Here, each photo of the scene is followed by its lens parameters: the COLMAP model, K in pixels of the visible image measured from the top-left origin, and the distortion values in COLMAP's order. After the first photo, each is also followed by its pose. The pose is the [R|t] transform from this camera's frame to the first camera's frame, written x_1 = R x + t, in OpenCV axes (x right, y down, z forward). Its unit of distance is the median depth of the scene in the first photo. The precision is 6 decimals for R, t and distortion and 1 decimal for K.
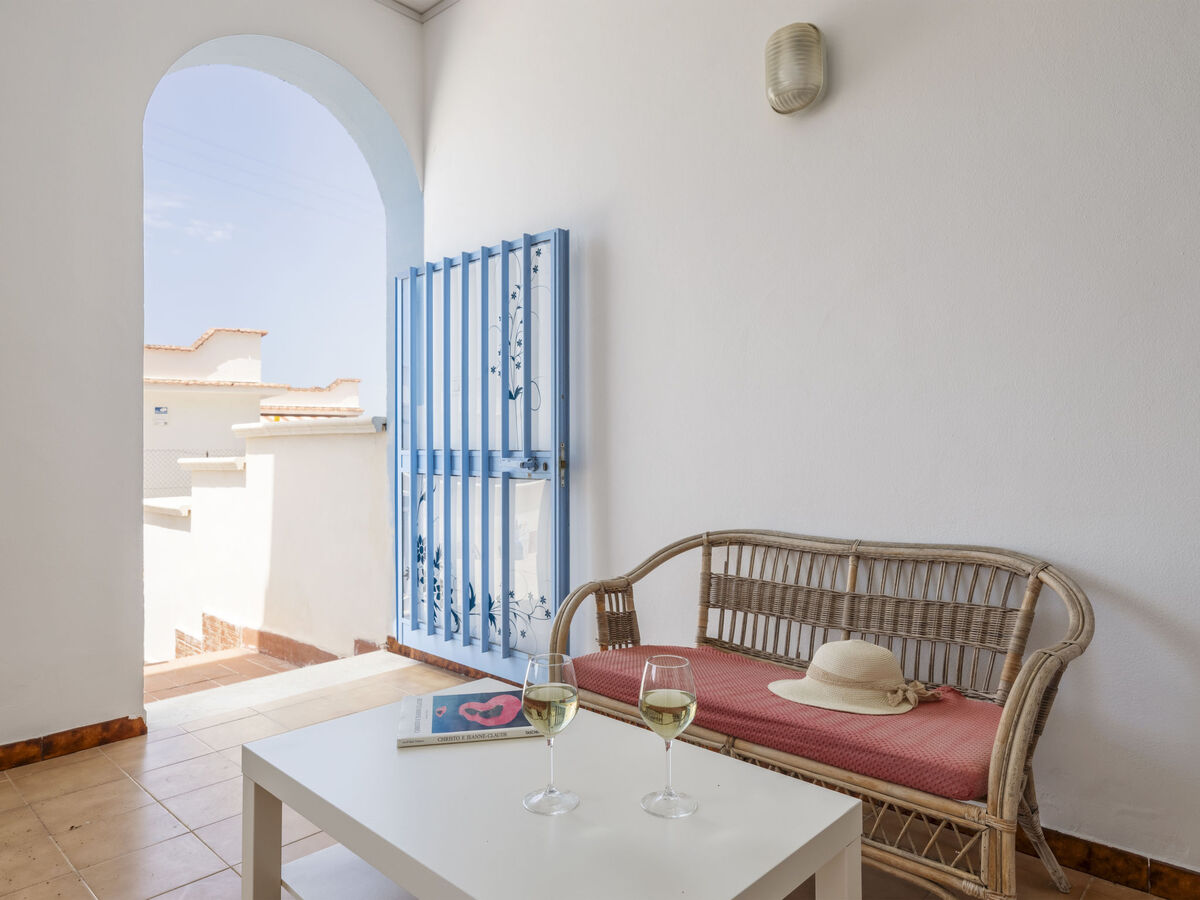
lens RADIAL K [[762.3, 0, 592.1], [0, 762.3, 449.3], [0, 0, 1]] dist [-0.004458, 0.001263]
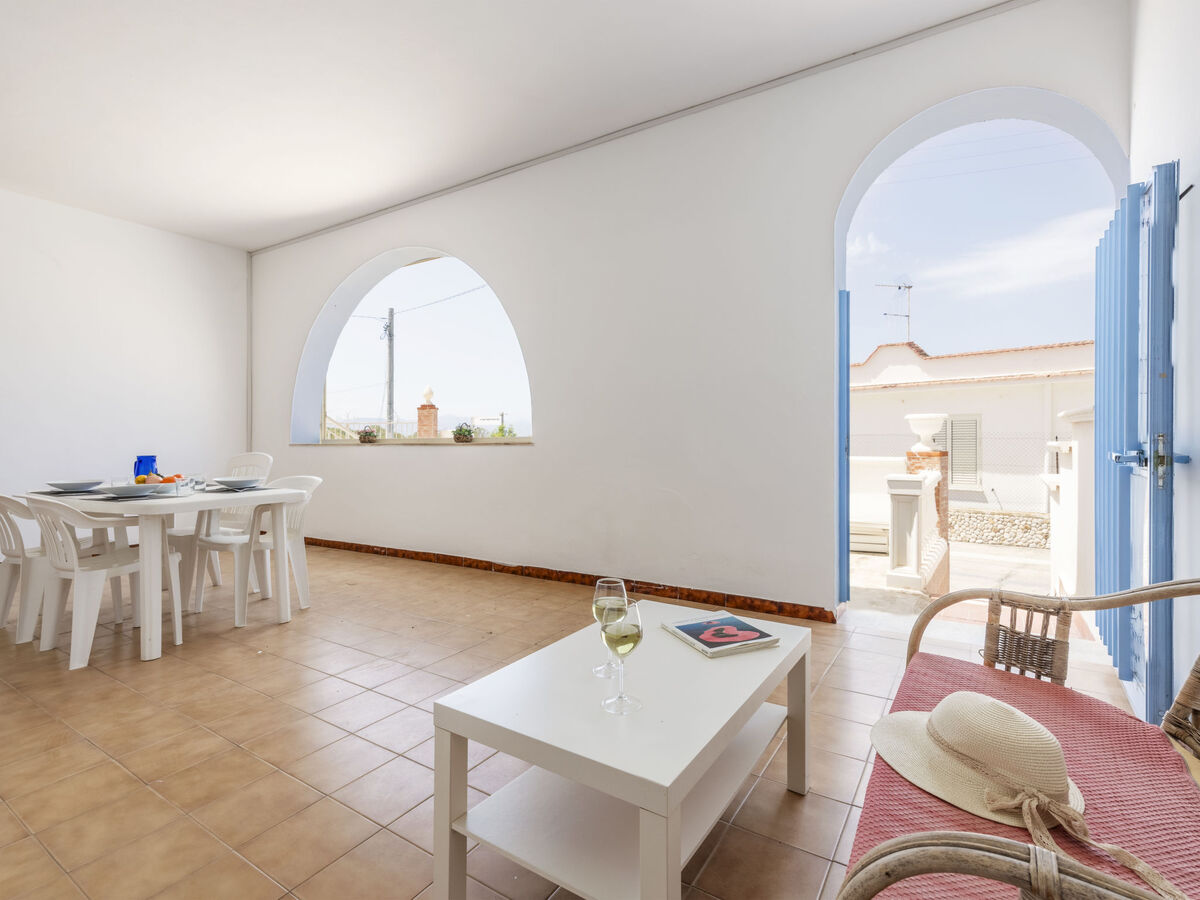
lens RADIAL K [[587.5, 0, 601.9], [0, 587.5, 441.1], [0, 0, 1]] dist [0.003835, 0.000000]
pose [[0.181640, 0.014058, -0.983265, 0.570731], [0.005943, 0.999864, 0.015393, -0.015673], [0.983347, -0.008639, 0.181532, 0.387668]]
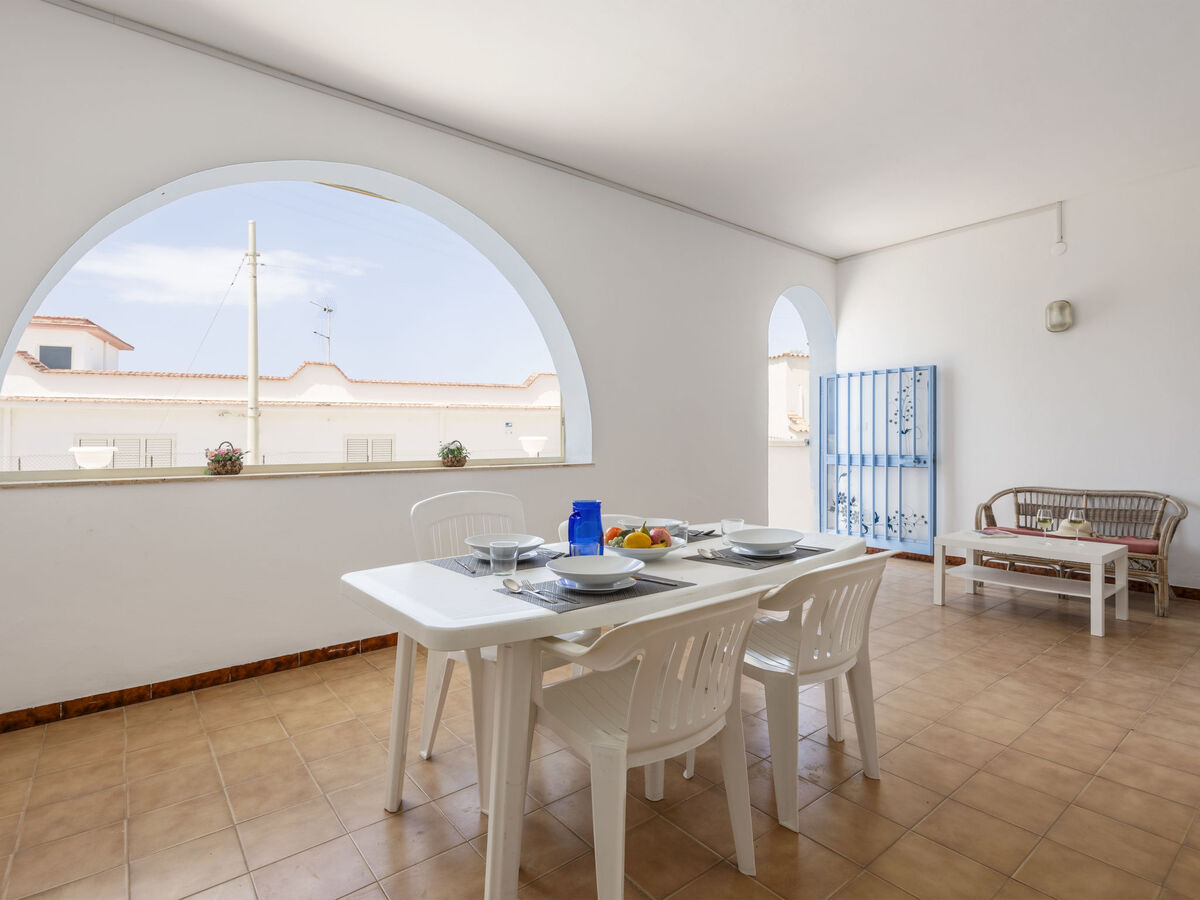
lens RADIAL K [[601.9, 0, 606.6], [0, 601.9, 449.5], [0, 0, 1]] dist [-0.003037, 0.000818]
pose [[0.988992, 0.000089, -0.147971, -0.963004], [0.000773, 0.999983, 0.005770, -0.036417], [0.147969, -0.005821, 0.988975, -1.294512]]
